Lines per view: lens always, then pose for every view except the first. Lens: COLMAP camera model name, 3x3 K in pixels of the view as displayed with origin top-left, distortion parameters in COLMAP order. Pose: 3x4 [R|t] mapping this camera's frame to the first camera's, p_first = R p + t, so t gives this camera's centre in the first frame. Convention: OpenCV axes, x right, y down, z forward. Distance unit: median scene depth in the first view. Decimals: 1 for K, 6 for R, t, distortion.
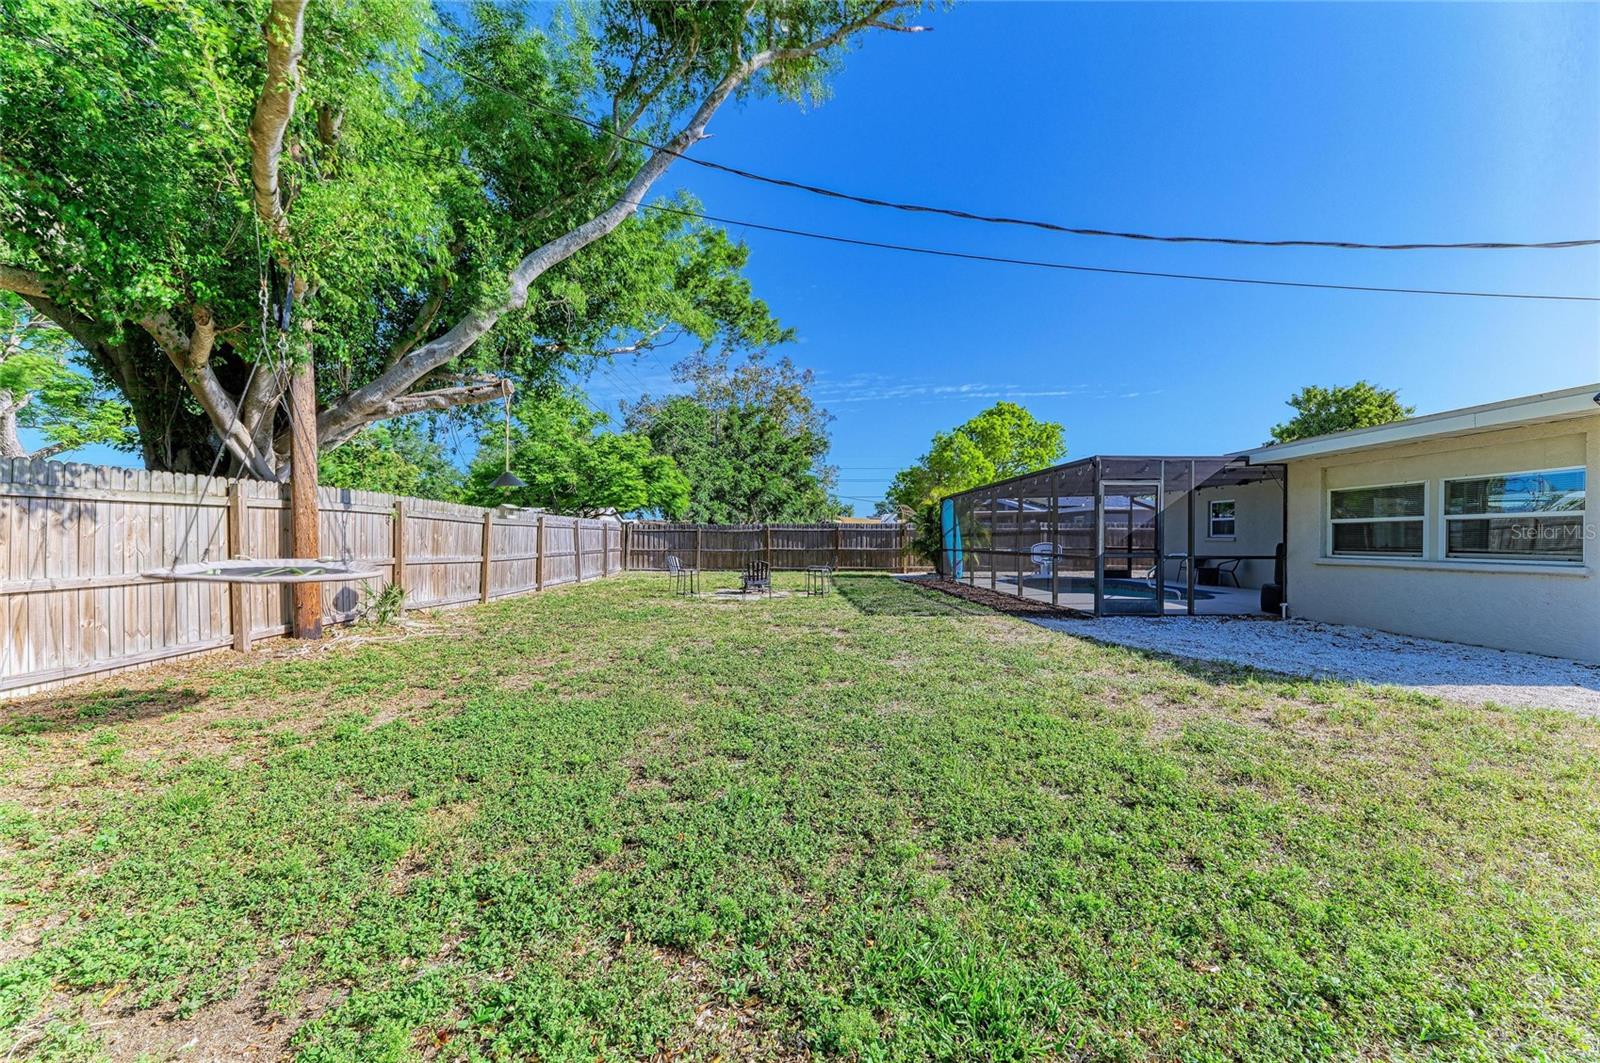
lens RADIAL K [[585.6, 0, 809.9], [0, 585.6, 534.2], [0, 0, 1]] dist [0.000533, 0.000025]
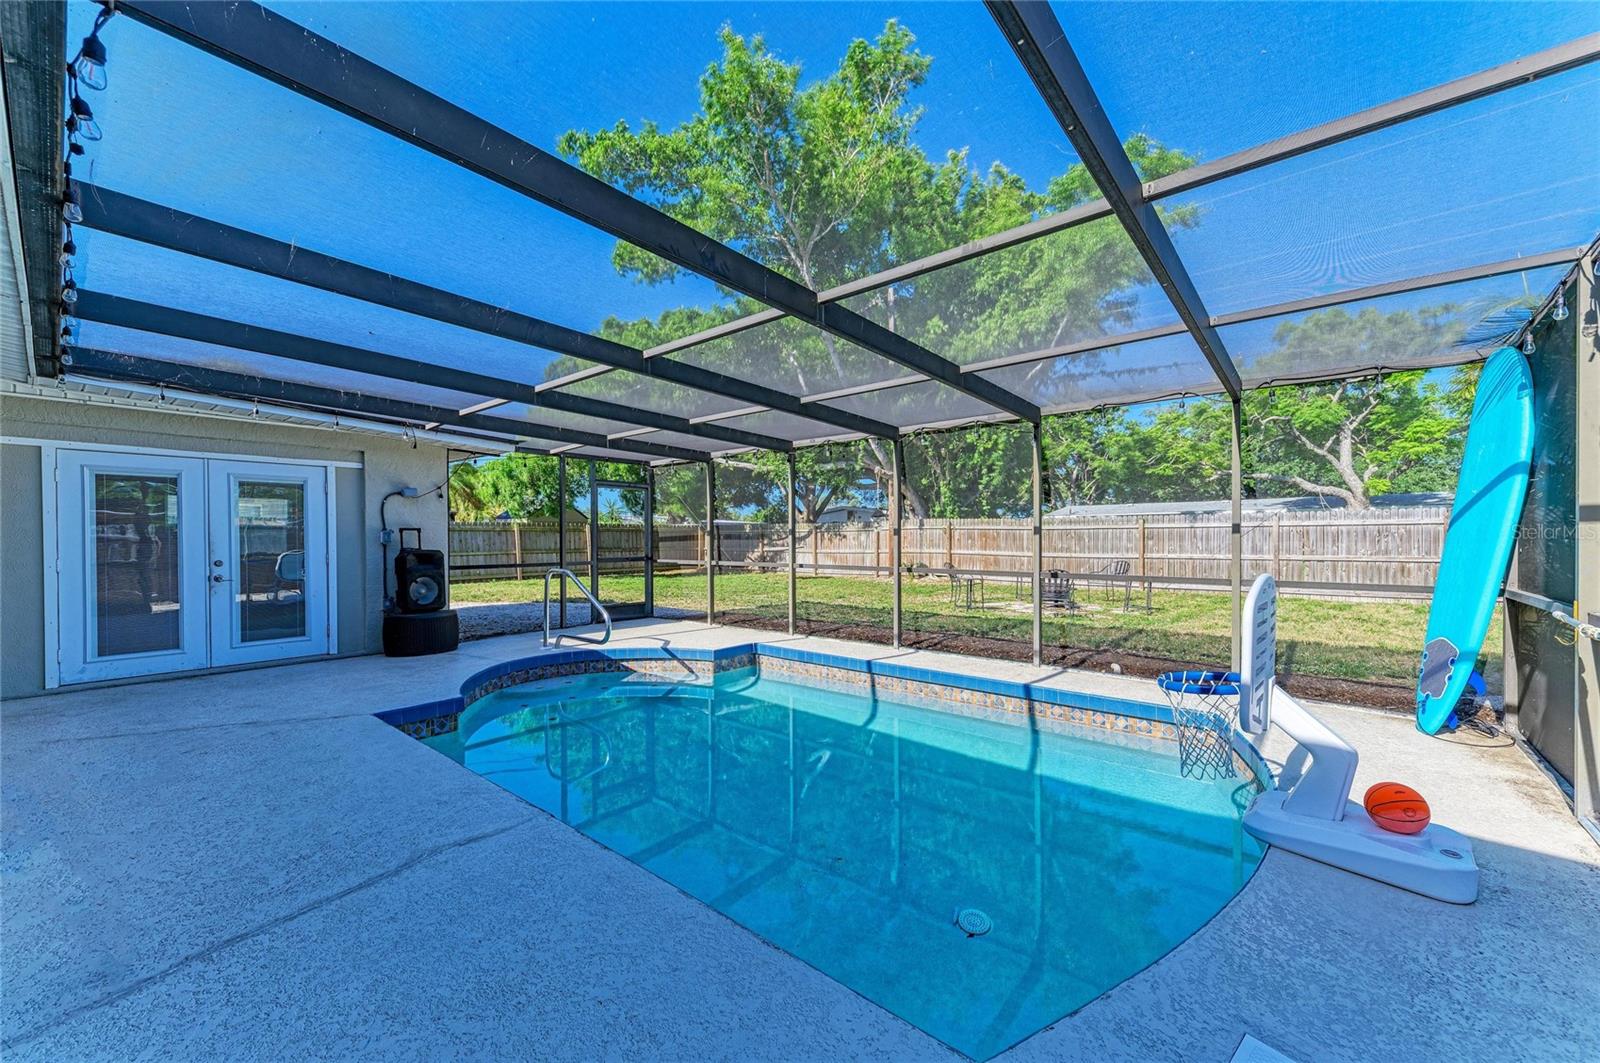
lens RADIAL K [[618.4, 0, 821.5], [0, 618.4, 542.0], [0, 0, 1]] dist [0.007577, 0.000047]
pose [[-0.649749, 0.006506, -0.760121, 1.087789], [0.010366, 0.999946, -0.000302, 0.006349], [0.760078, -0.008075, -0.649781, 1.885494]]
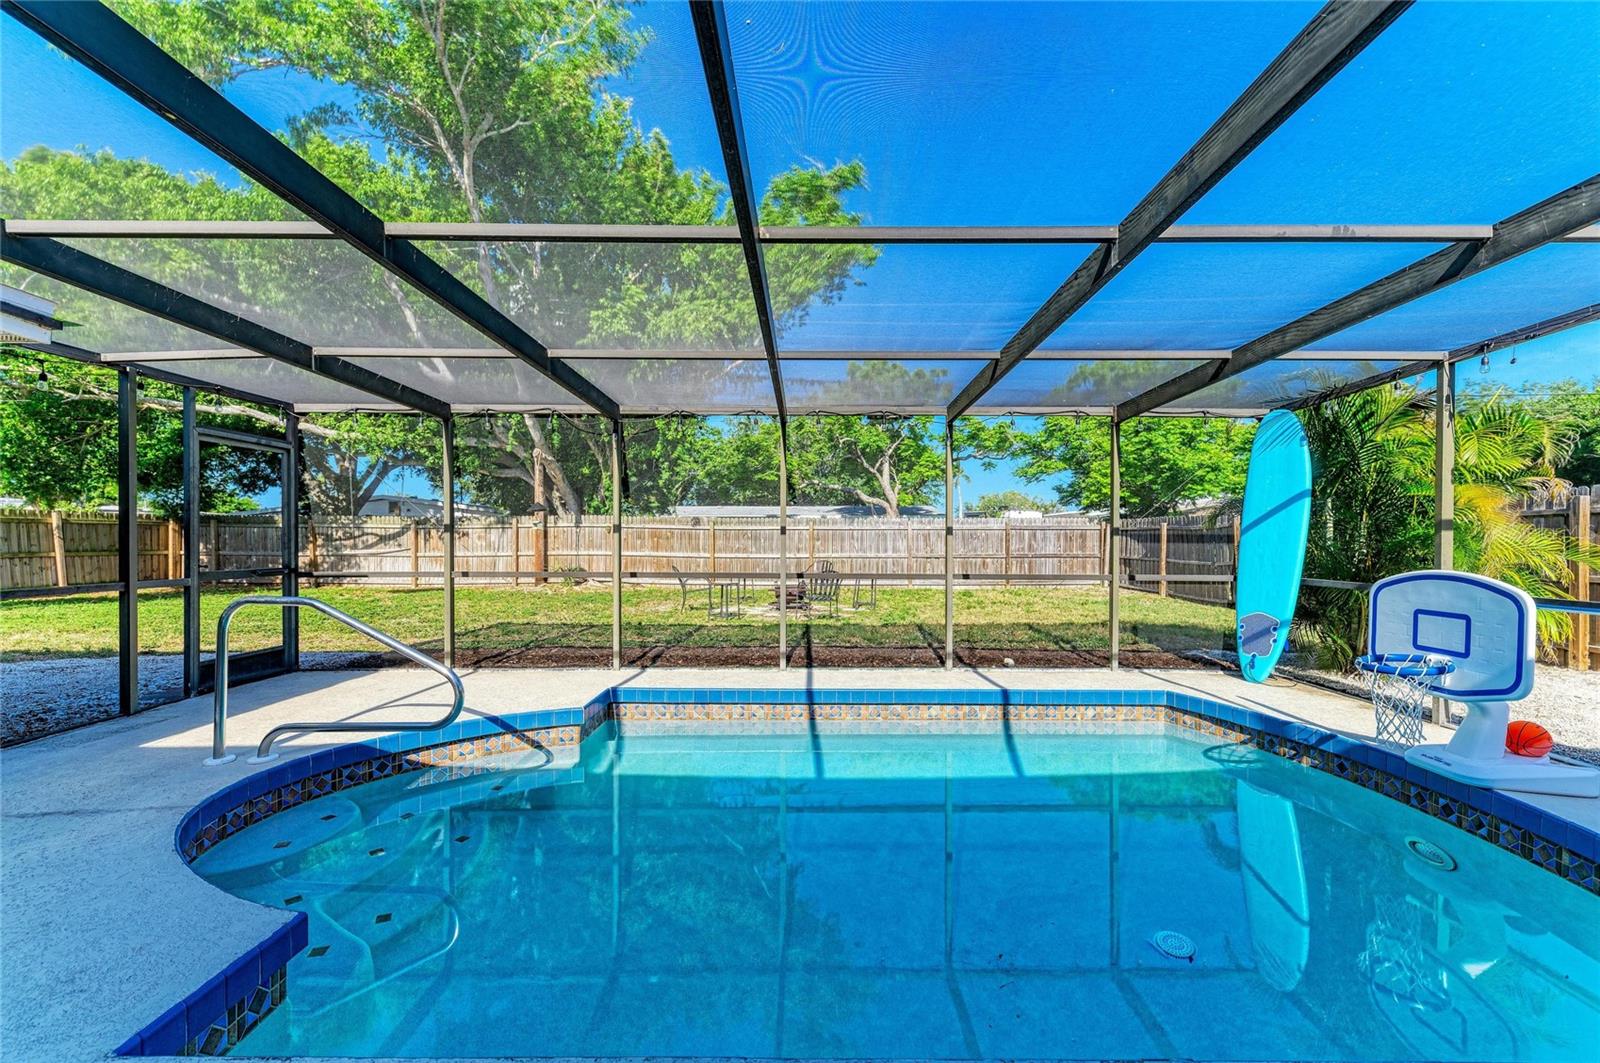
lens RADIAL K [[634.5, 0, 820.3], [0, 634.5, 543.6], [0, 0, 1]] dist [-0.001654, -0.000080]
pose [[-0.023821, 0.009029, -0.999675, 1.100218], [0.008085, 0.999928, 0.008839, 0.002855], [0.999684, -0.007872, -0.023892, 1.543695]]
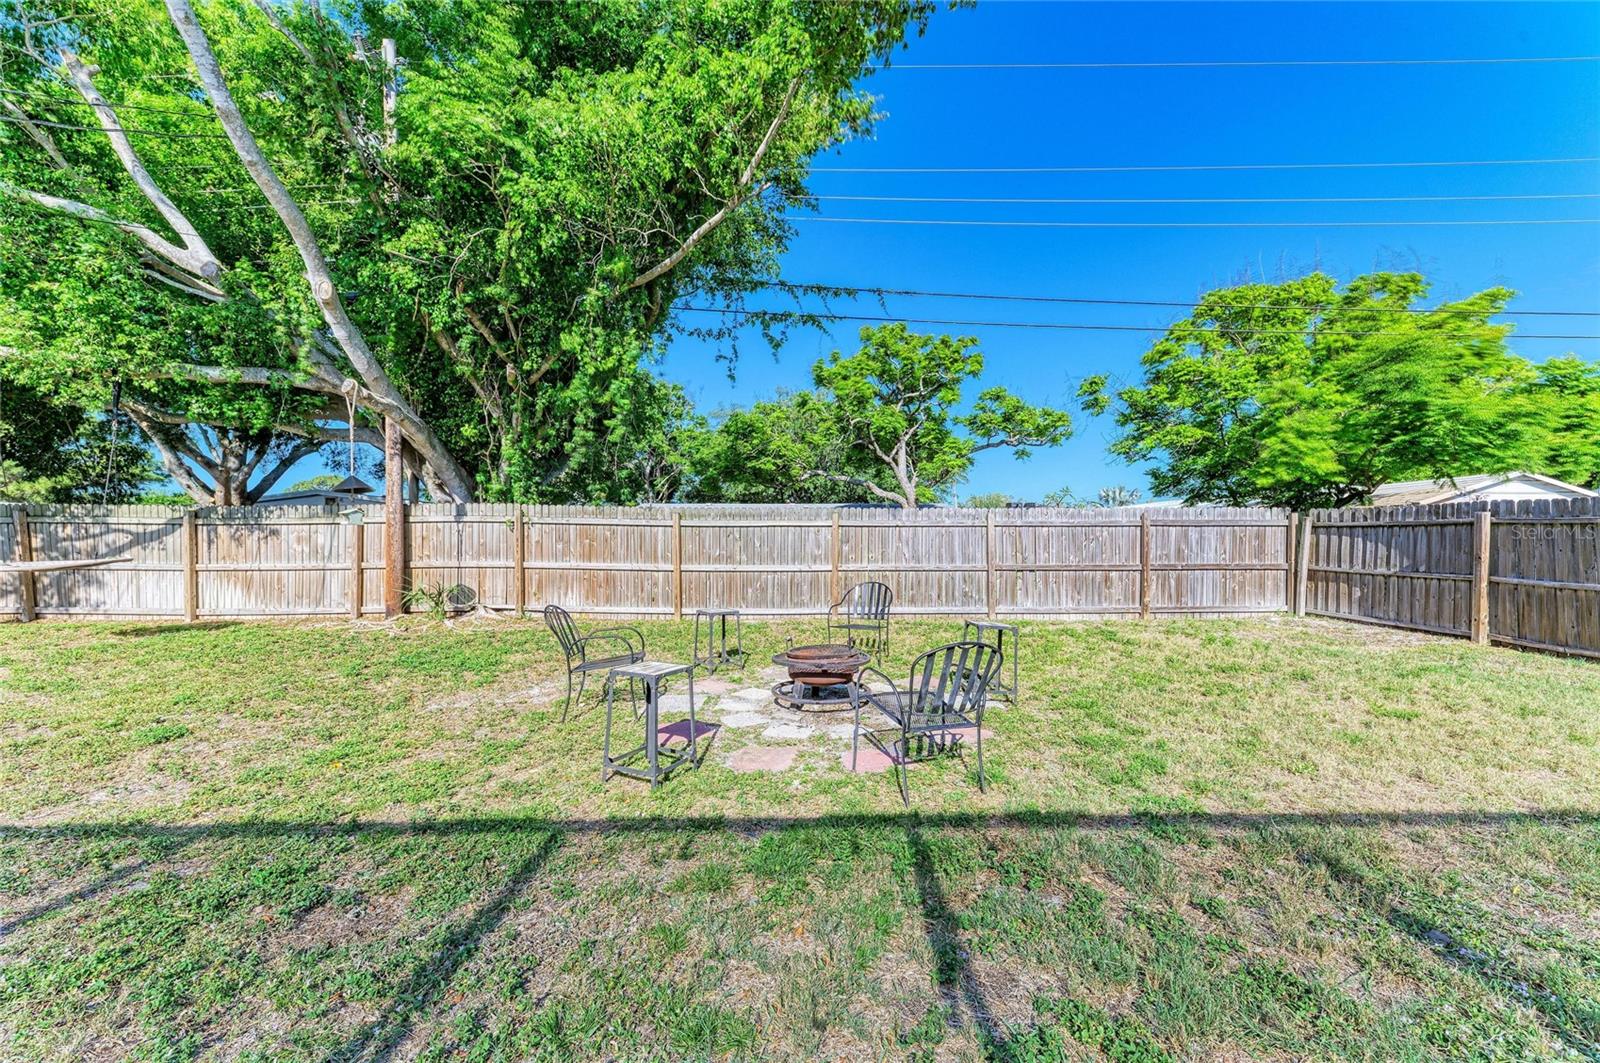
lens RADIAL K [[618.4, 0, 821.5], [0, 618.4, 542.0], [0, 0, 1]] dist [0.007577, 0.000047]
pose [[-0.009491, 0.005660, -0.999939, 0.417516], [0.008940, 0.999944, 0.005575, 0.000757], [0.999915, -0.008886, -0.009541, 1.461897]]
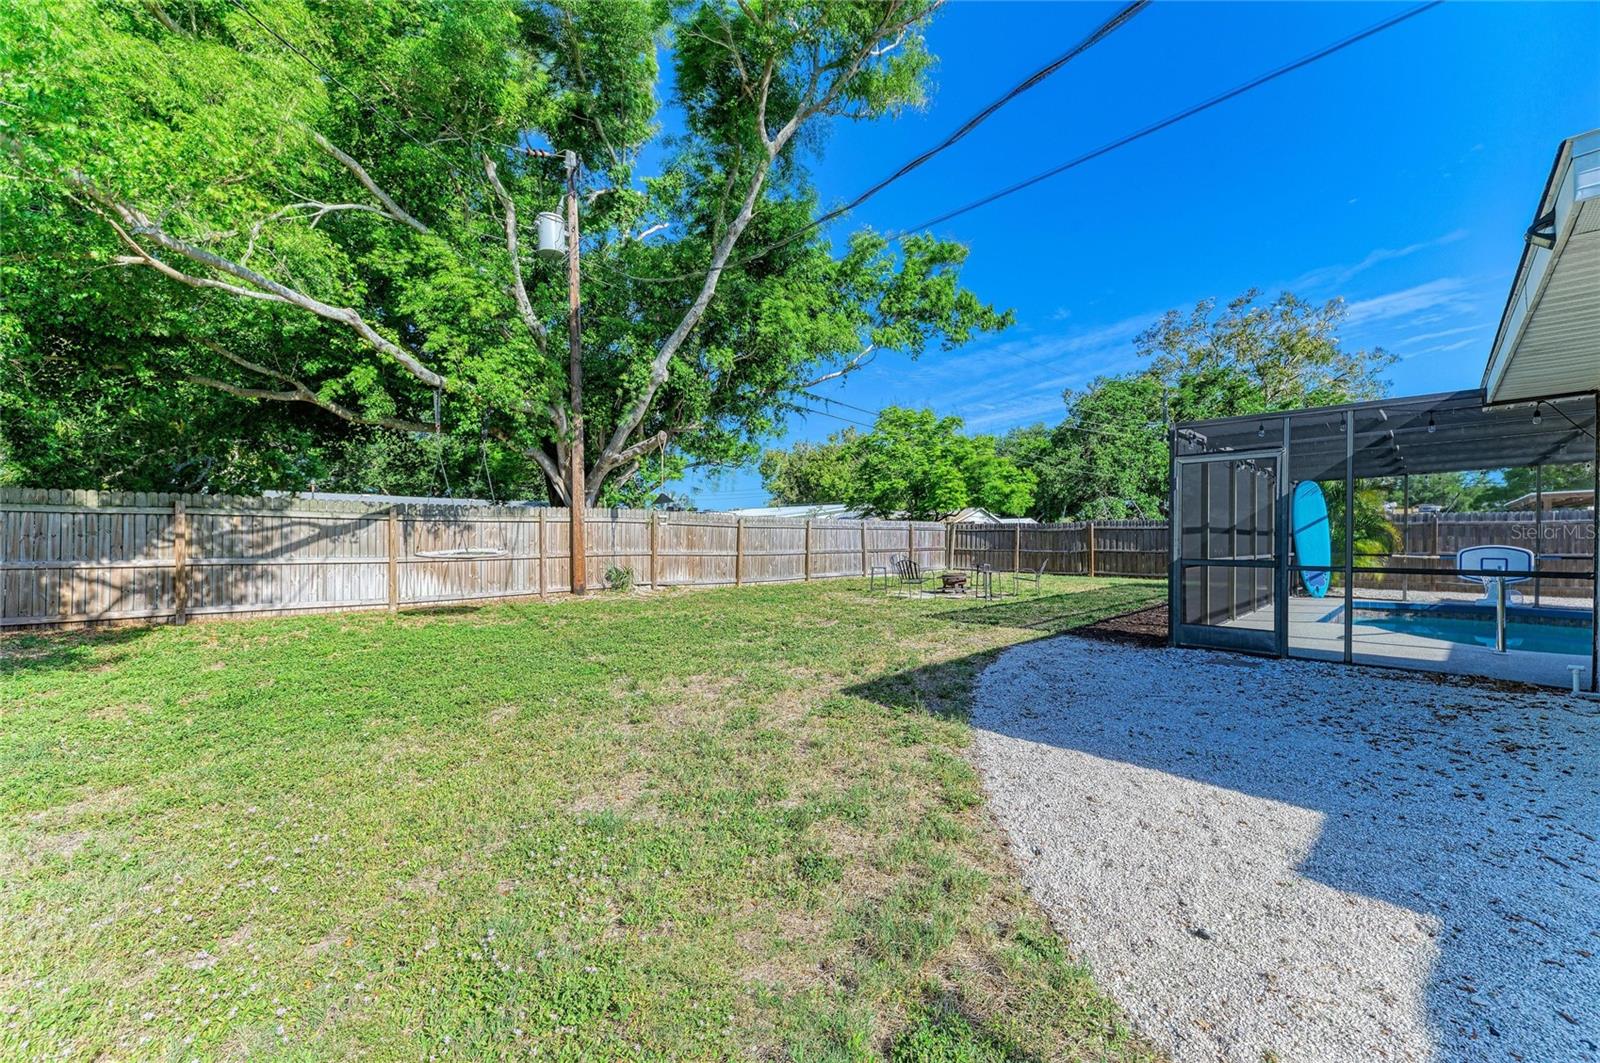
lens RADIAL K [[618.4, 0, 821.5], [0, 618.4, 542.0], [0, 0, 1]] dist [0.007577, 0.000047]
pose [[0.699656, 0.004307, -0.714467, 0.725280], [0.005296, 0.999923, 0.011214, 0.000590], [0.714461, -0.011630, 0.699579, 0.155891]]
